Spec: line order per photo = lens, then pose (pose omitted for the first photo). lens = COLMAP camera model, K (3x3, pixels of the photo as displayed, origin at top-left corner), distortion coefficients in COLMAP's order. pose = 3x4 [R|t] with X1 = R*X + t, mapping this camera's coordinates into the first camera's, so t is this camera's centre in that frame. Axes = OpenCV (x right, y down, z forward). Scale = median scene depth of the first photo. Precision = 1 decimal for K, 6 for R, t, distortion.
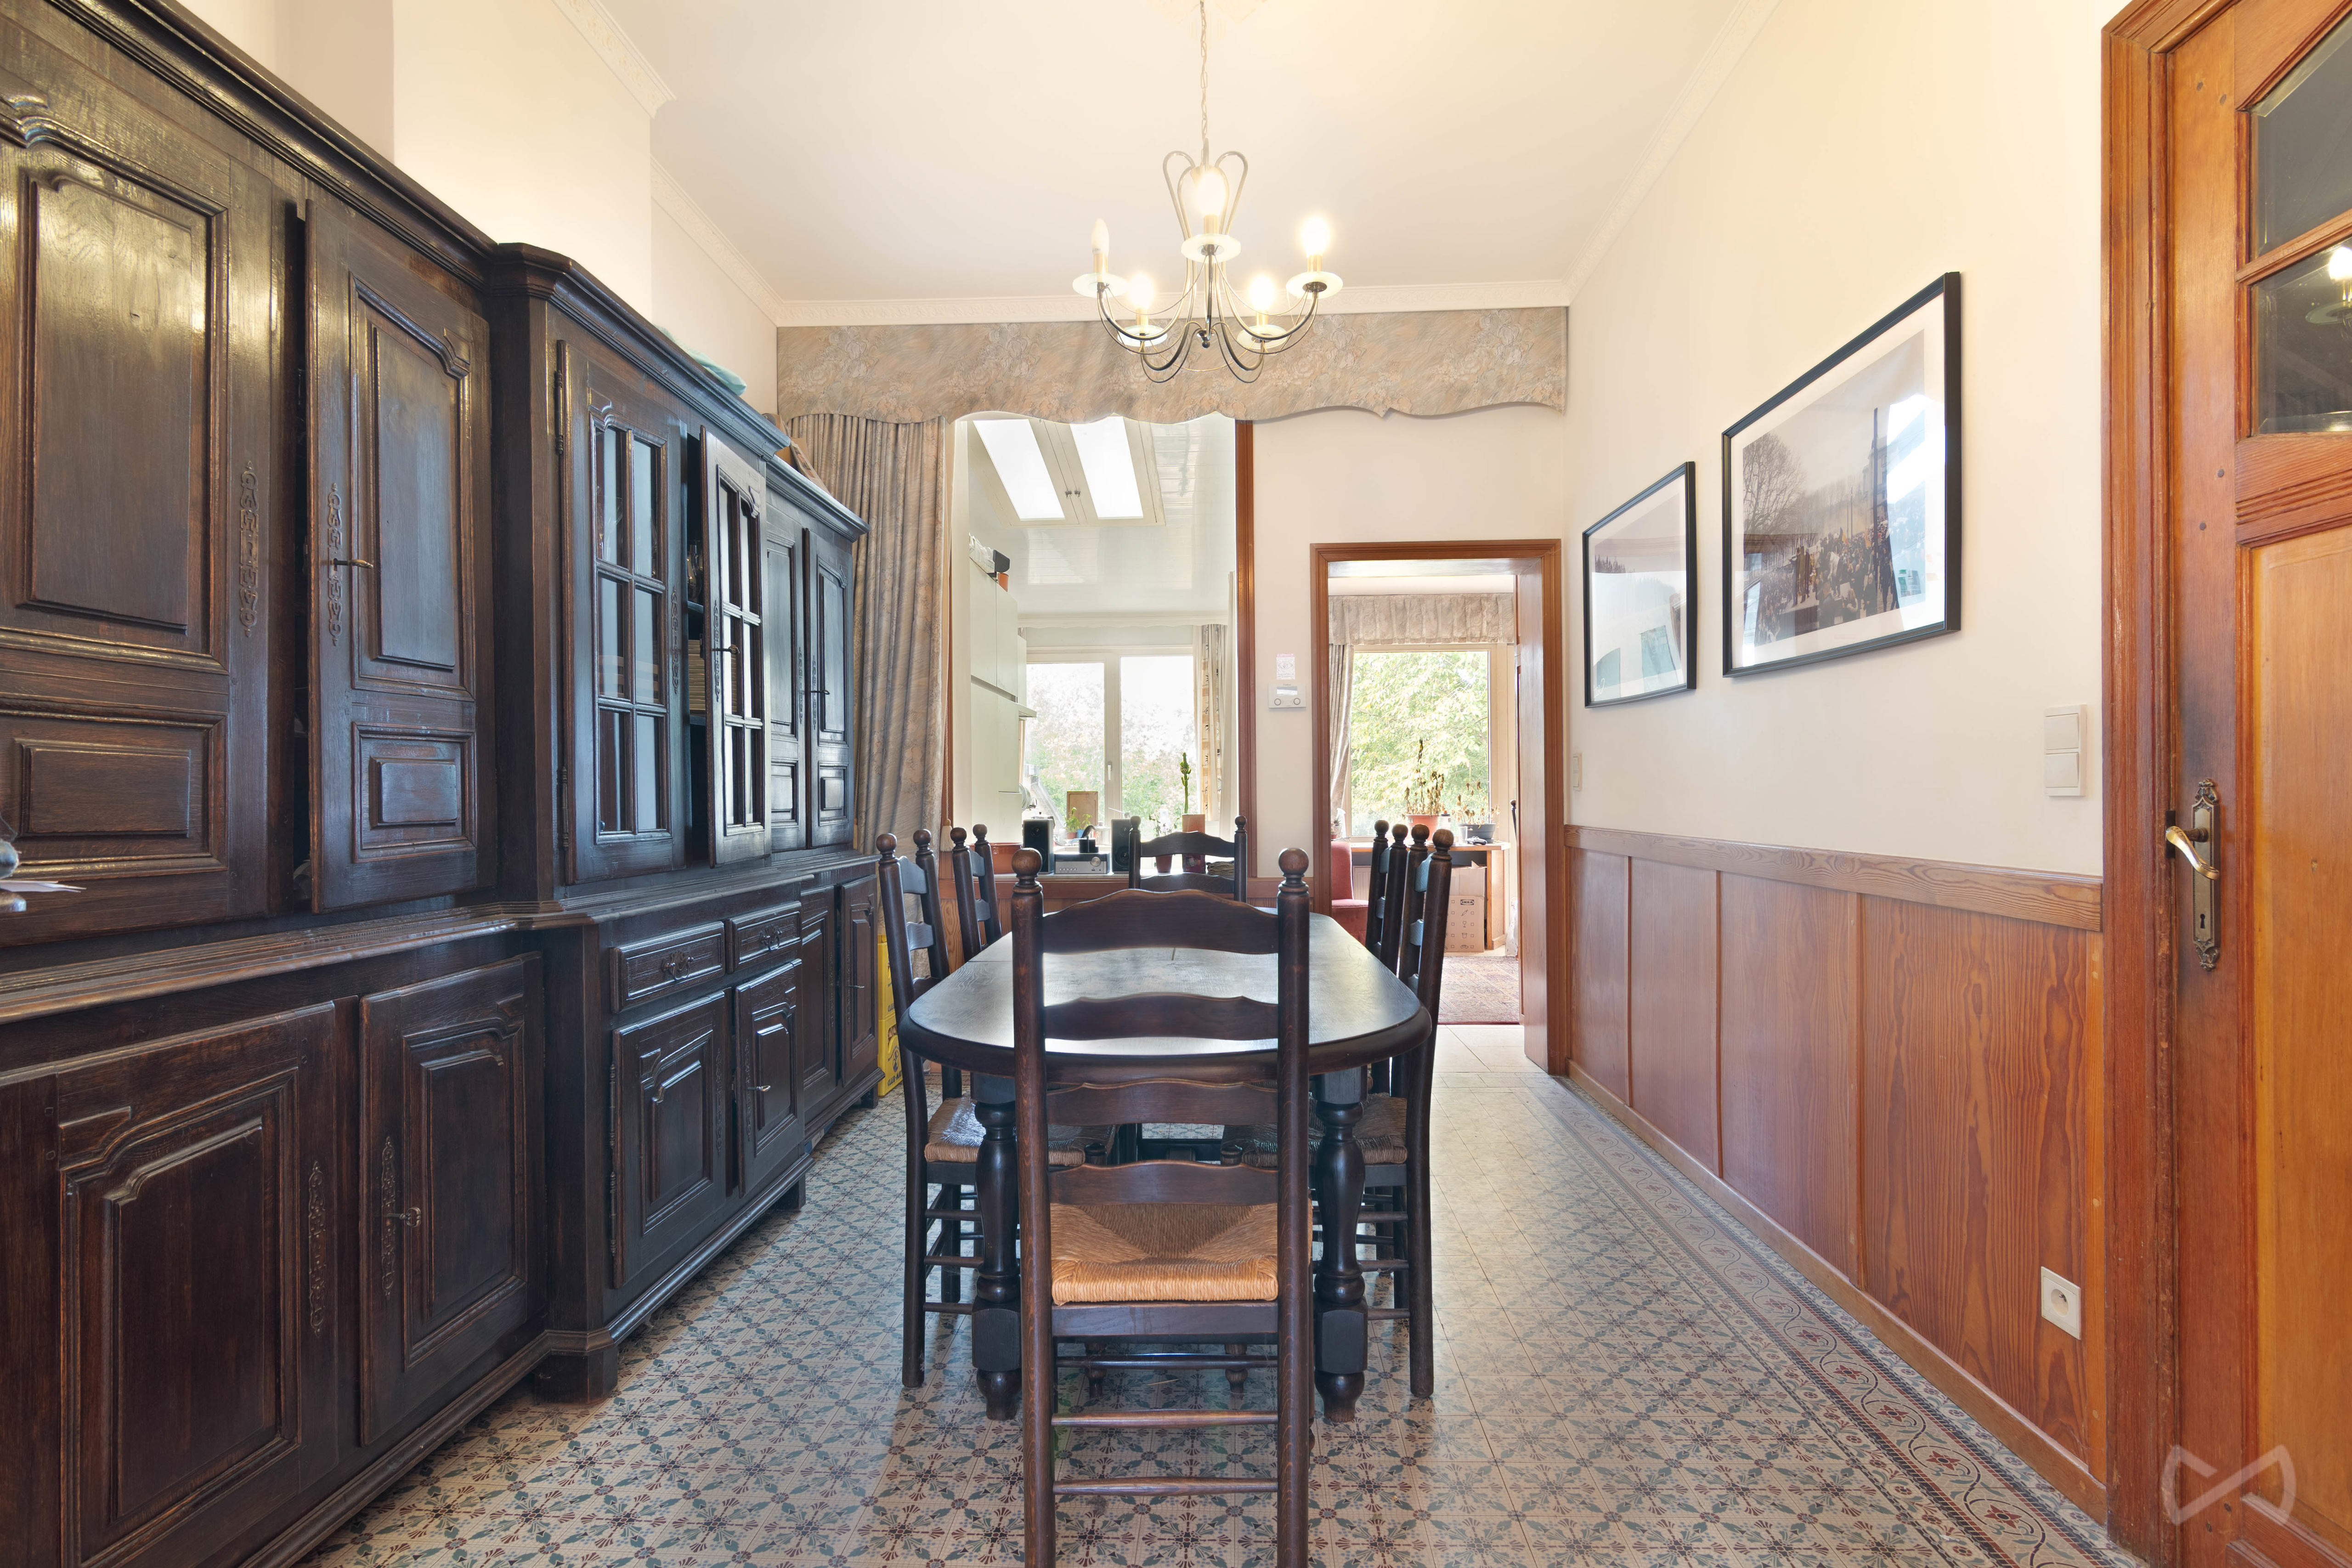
lens RADIAL K [[1138.1, 0, 1182.2], [0, 1138.1, 800.4], [0, 0, 1]] dist [-0.001253, -0.000039]
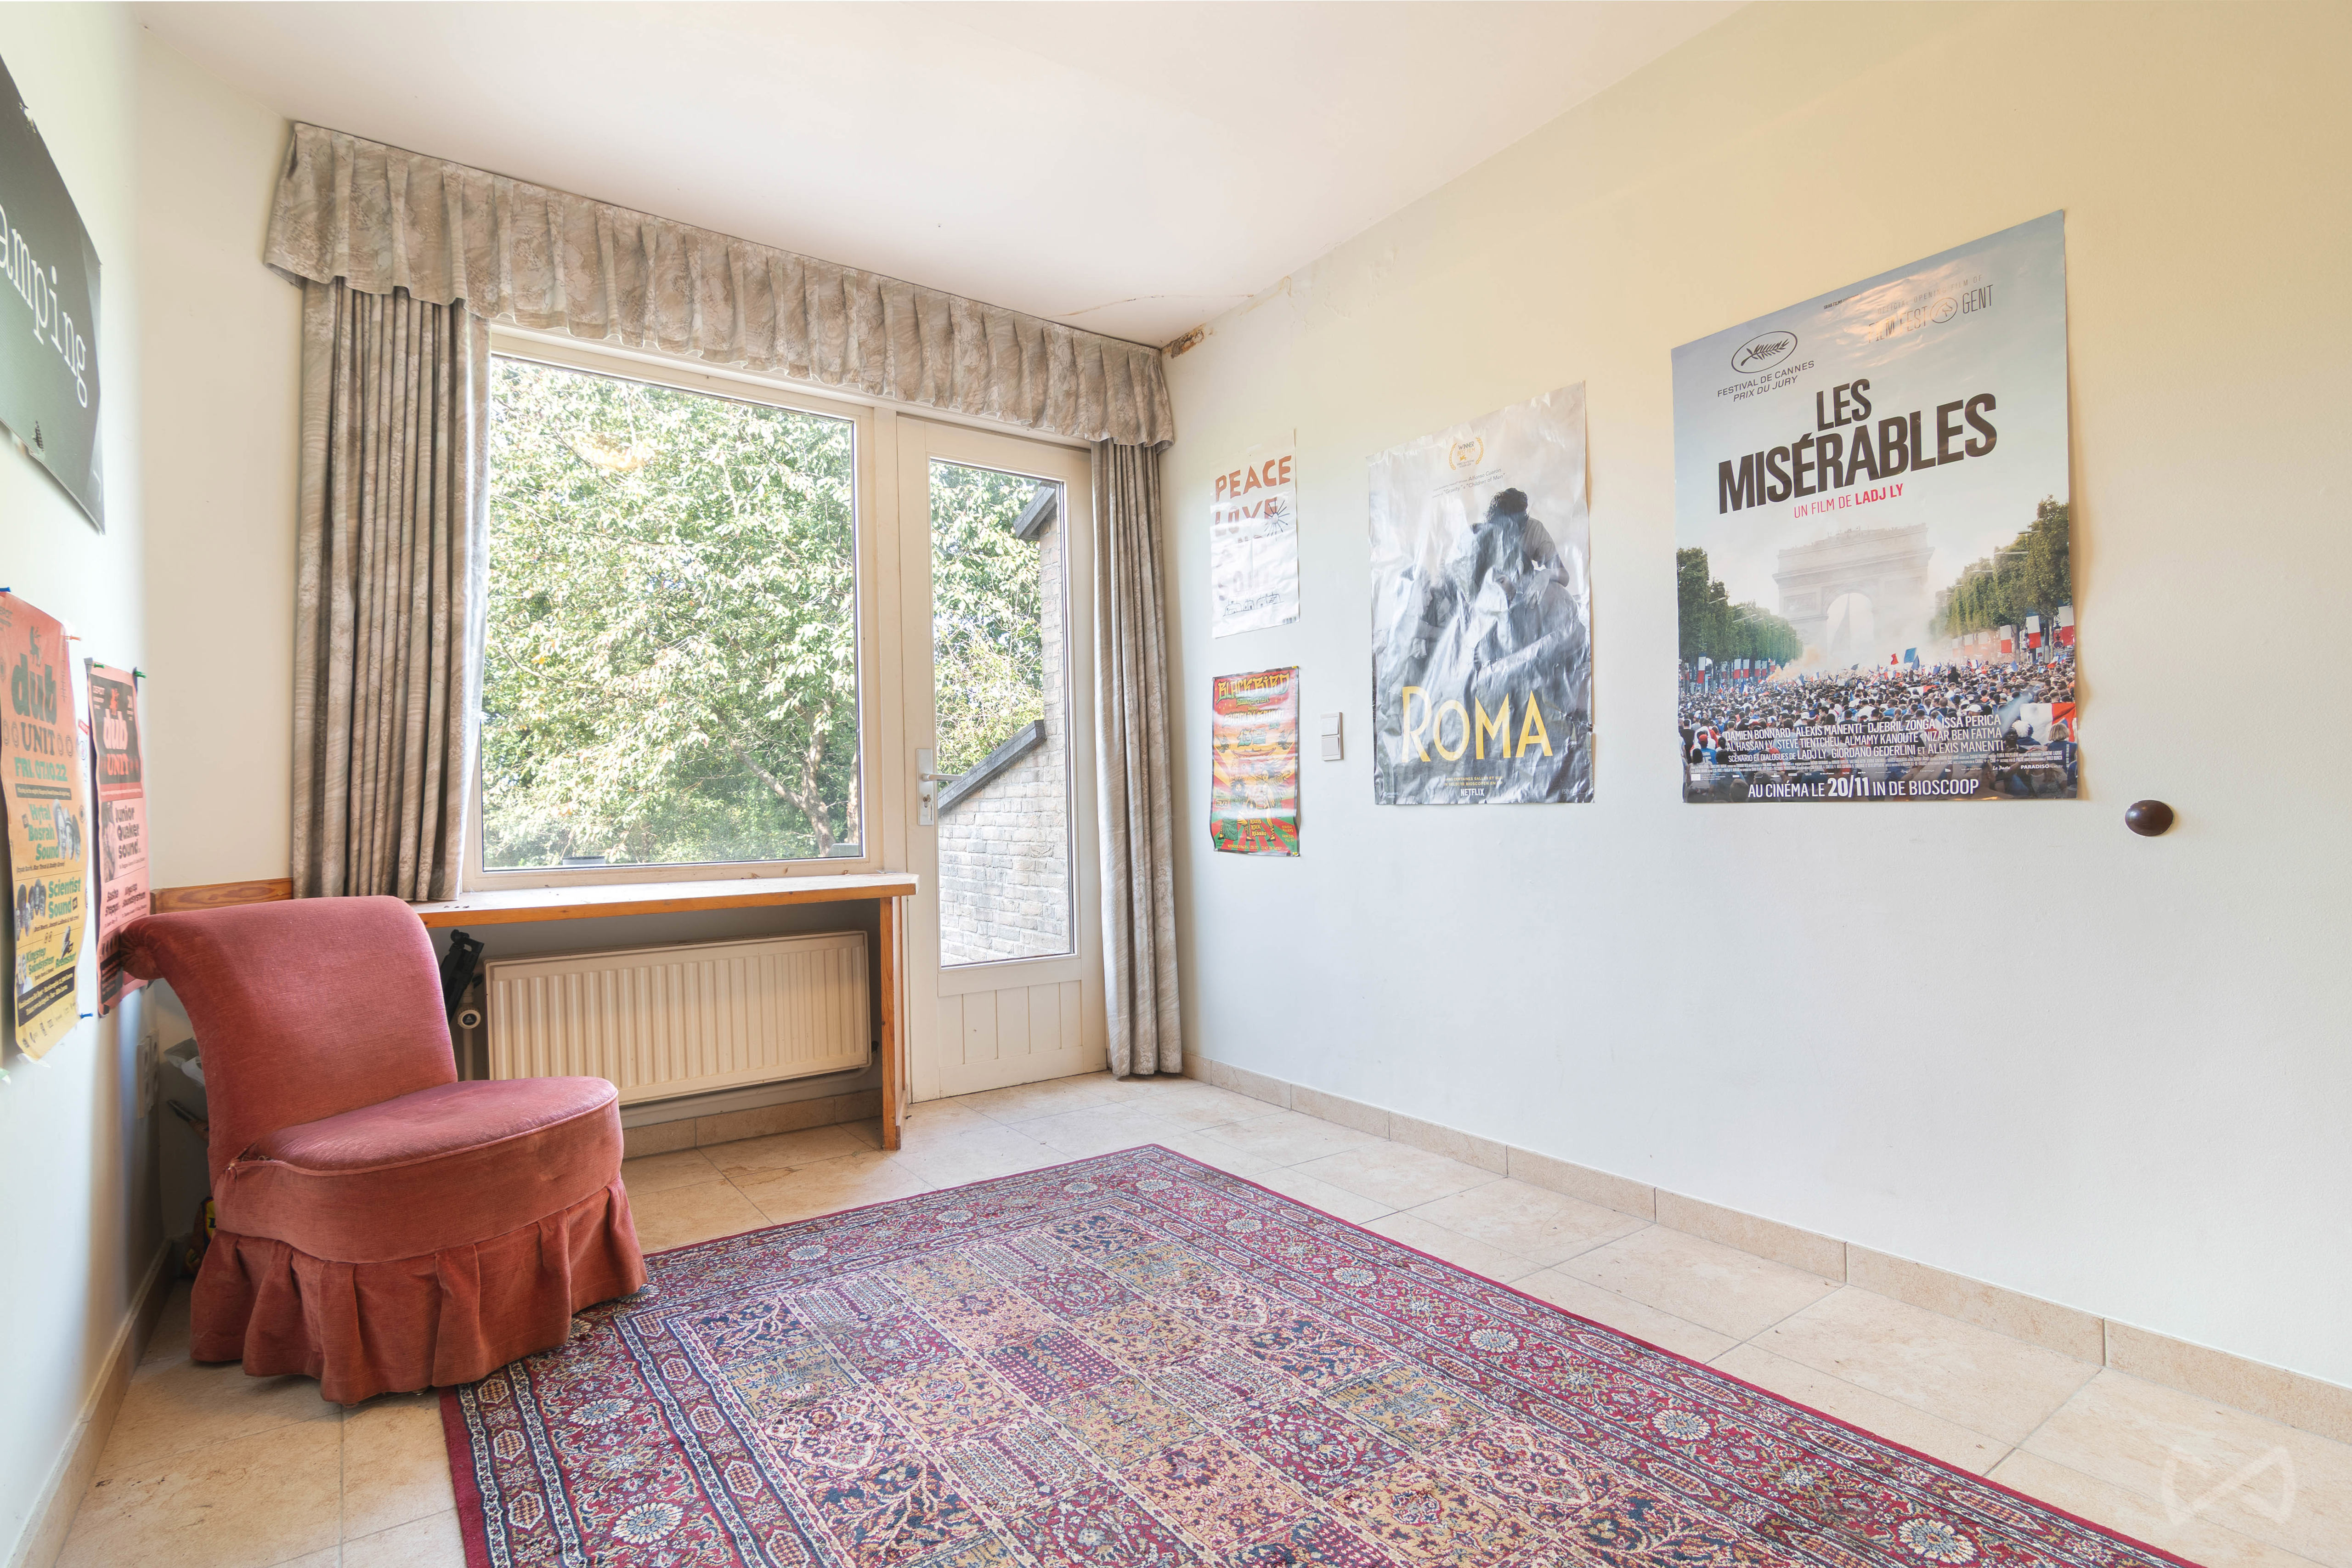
lens RADIAL K [[1138.1, 0, 1174.5], [0, 1138.1, 784.1], [0, 0, 1]] dist [-0.001253, -0.000039]
pose [[0.786880, -0.004950, 0.617086, 0.102927], [0.014387, 0.999843, -0.010326, 0.008299], [-0.616938, 0.017003, 0.786828, 0.603744]]
